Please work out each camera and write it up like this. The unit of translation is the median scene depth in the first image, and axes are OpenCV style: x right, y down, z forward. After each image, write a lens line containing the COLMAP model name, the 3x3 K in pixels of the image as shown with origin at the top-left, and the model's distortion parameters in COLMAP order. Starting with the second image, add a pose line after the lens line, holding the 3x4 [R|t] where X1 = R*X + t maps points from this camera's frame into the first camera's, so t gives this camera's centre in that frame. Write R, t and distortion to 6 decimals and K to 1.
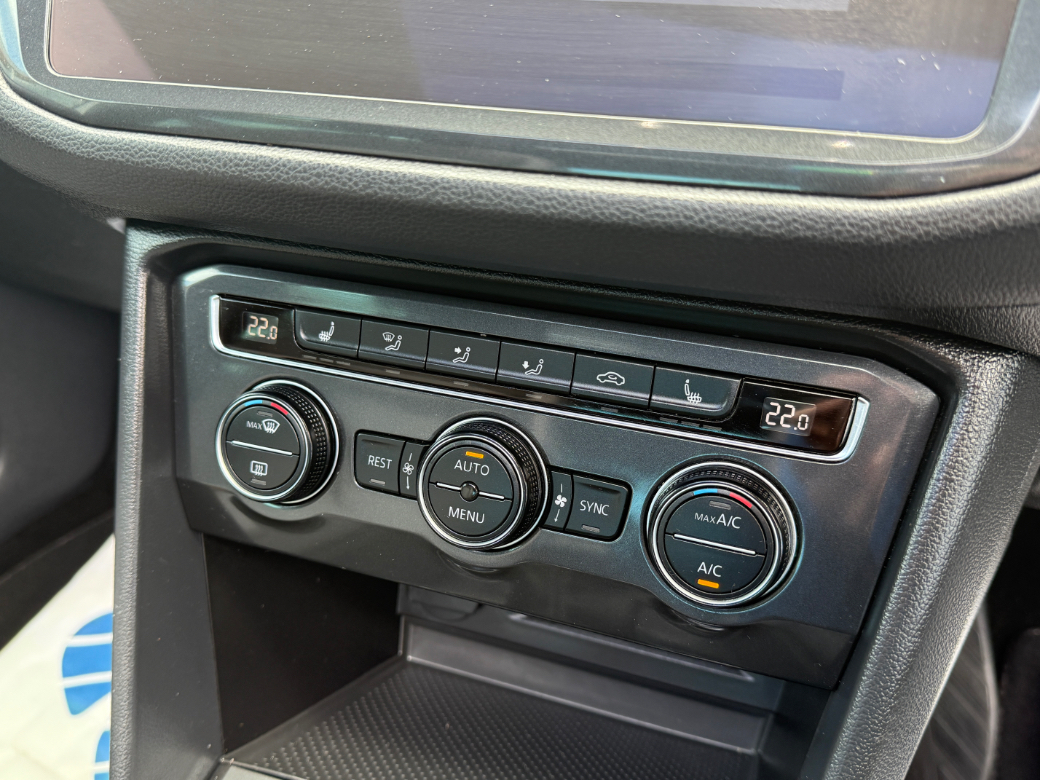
lens RADIAL K [[903.7, 0, 520.0], [0, 903.7, 390.0], [0, 0, 1]] dist [0.084141, -0.188625]
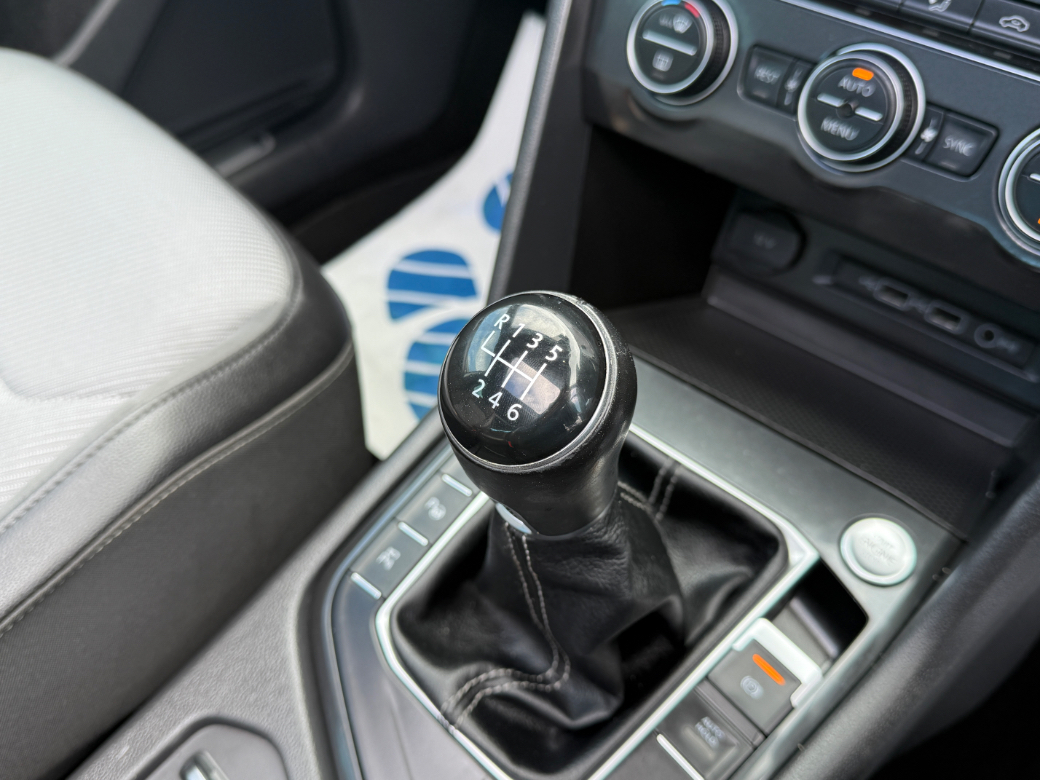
lens RADIAL K [[903.7, 0, 520.0], [0, 903.7, 390.0], [0, 0, 1]] dist [0.084141, -0.188625]
pose [[0.935683, 0.263545, -0.234610, -0.071867], [-0.192738, 0.938708, 0.285795, 0.178518], [0.295550, -0.222195, 0.929128, -0.225997]]
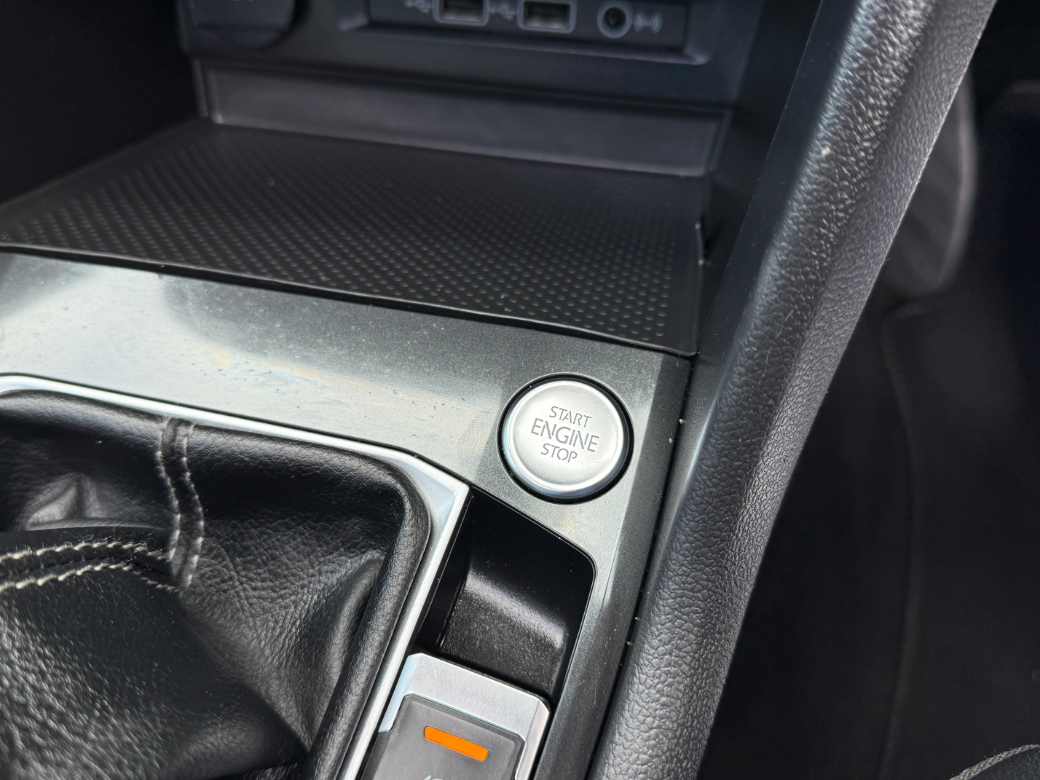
lens RADIAL K [[930.4, 0, 520.0], [0, 930.4, 390.0], [0, 0, 1]] dist [0.034818, -0.012152]
pose [[0.992297, -0.114083, 0.048283, 0.073530], [0.085761, 0.913886, 0.396809, 0.320227], [-0.089394, -0.389612, 0.916631, 0.347210]]
